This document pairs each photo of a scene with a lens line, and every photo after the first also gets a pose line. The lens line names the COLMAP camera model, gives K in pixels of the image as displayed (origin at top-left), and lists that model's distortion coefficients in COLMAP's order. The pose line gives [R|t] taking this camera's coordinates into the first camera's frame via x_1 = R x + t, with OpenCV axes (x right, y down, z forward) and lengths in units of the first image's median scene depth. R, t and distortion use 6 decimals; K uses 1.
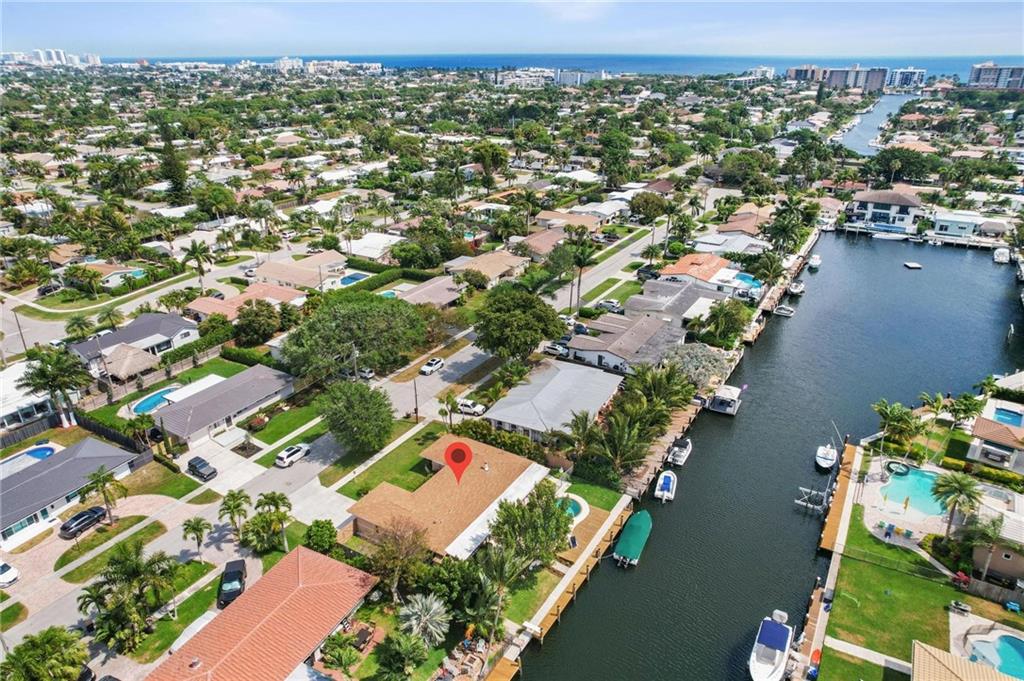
lens RADIAL K [[653.6, 0, 517.5], [0, 653.6, 341.4], [0, 0, 1]] dist [-0.080103, 0.075652]
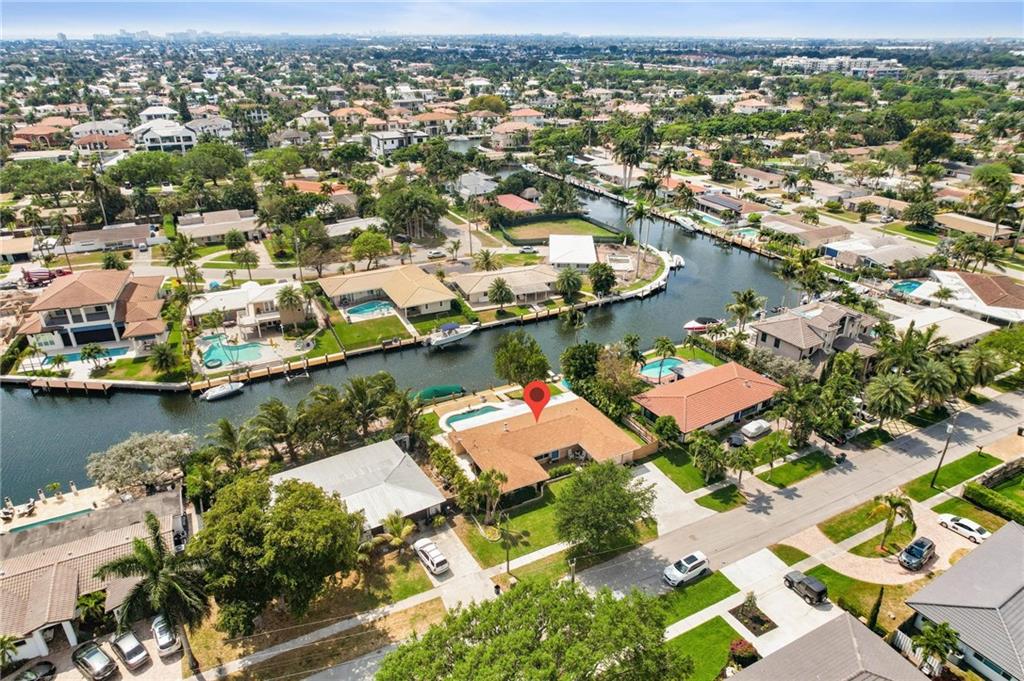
lens RADIAL K [[655.1, 0, 515.7], [0, 655.1, 340.1], [0, 0, 1]] dist [-0.076626, 0.067936]
pose [[-0.851870, -0.225895, 0.472536, -0.347229], [0.214304, 0.672896, 0.708015, -0.423445], [-0.477904, 0.704402, -0.524810, 0.955975]]
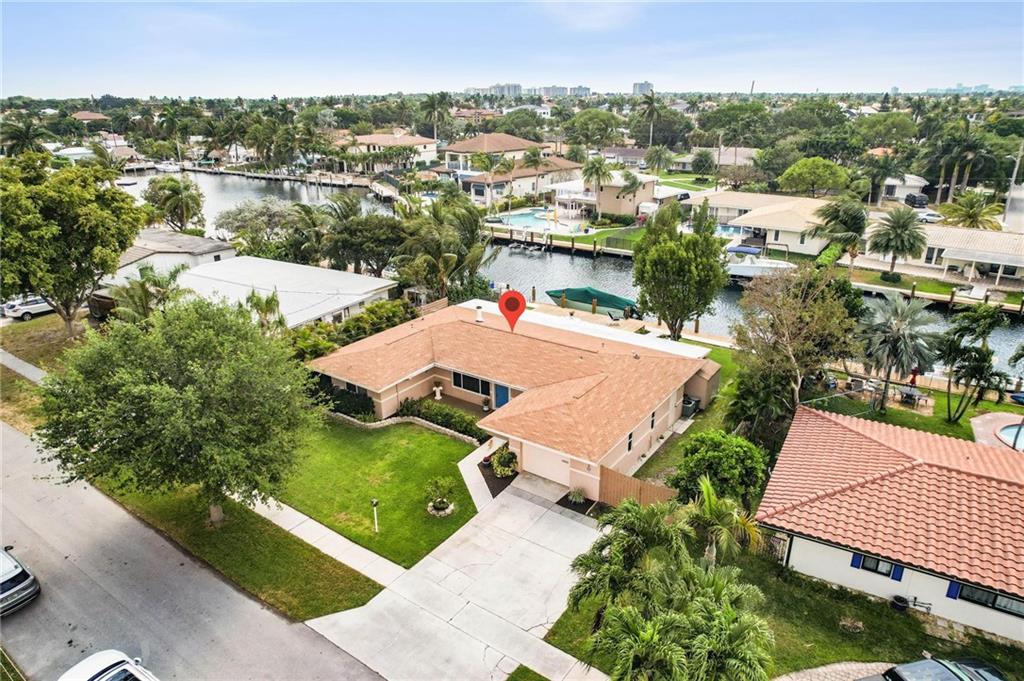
lens RADIAL K [[655.1, 0, 515.7], [0, 655.1, 340.1], [0, 0, 1]] dist [-0.076626, 0.067936]
pose [[0.067850, -0.353641, 0.932917, -0.365745], [0.418268, 0.859014, 0.295207, 0.042912], [-0.905786, 0.370180, 0.206201, 0.577368]]
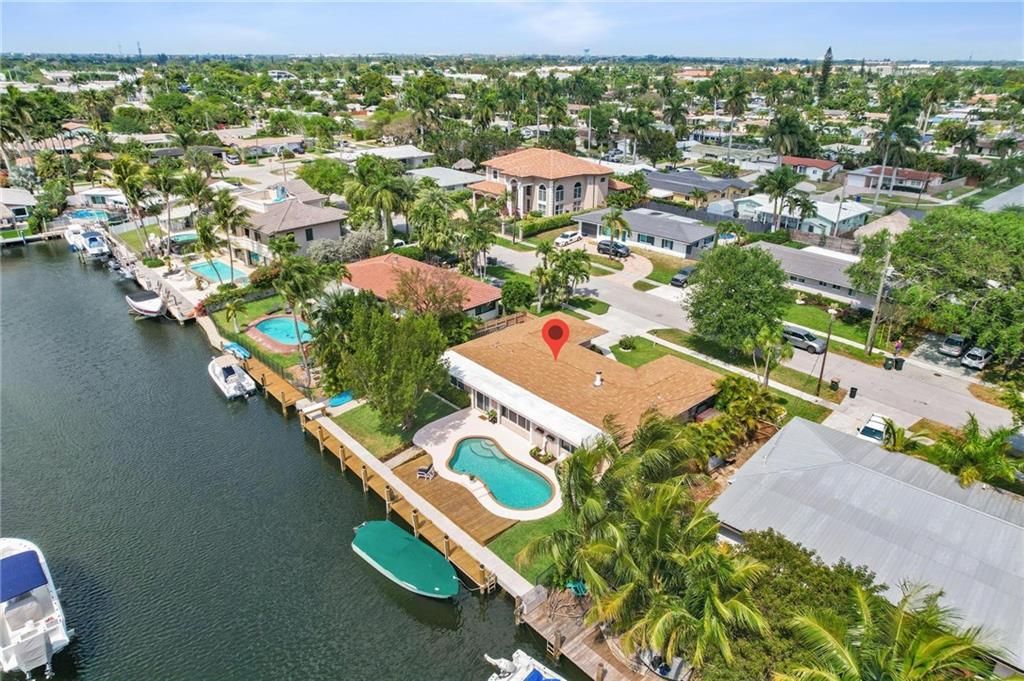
lens RADIAL K [[659.7, 0, 515.5], [0, 659.7, 340.4], [0, 0, 1]] dist [-0.074138, 0.066357]
pose [[-0.297614, 0.384455, -0.873854, 0.329213], [-0.397563, 0.782279, 0.479567, -0.065827], [0.867969, 0.490137, -0.079972, 0.639349]]
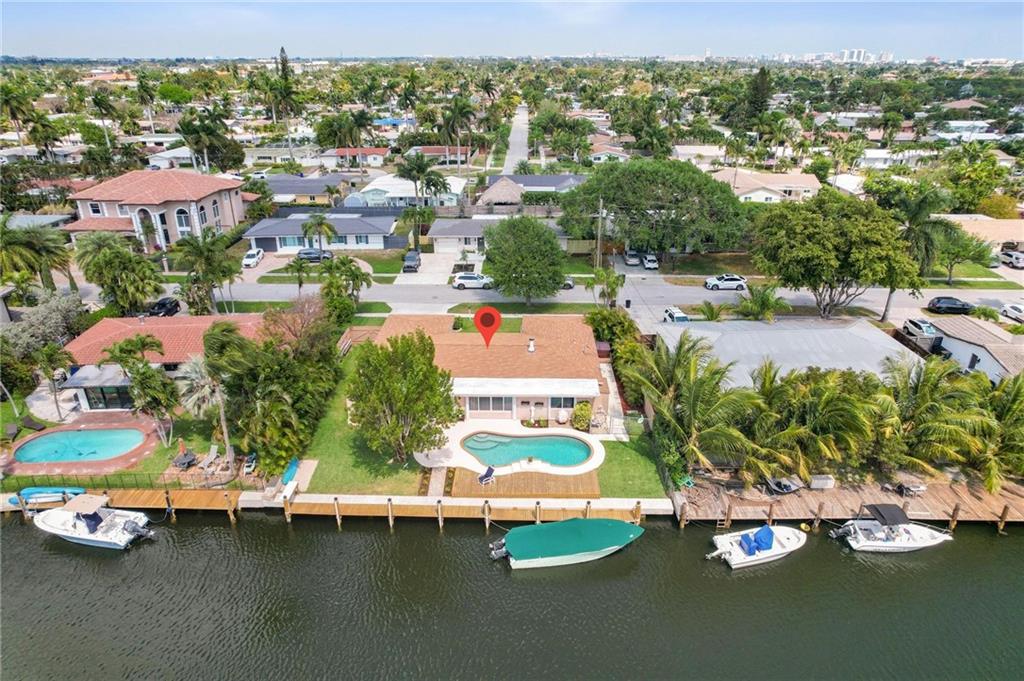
lens RADIAL K [[653.6, 0, 517.5], [0, 653.6, 341.4], [0, 0, 1]] dist [-0.080103, 0.075652]
pose [[0.500657, 0.353233, -0.790297, 0.320374], [-0.357612, 0.915808, 0.182783, 0.045595], [0.788325, 0.191108, 0.584826, 0.390241]]
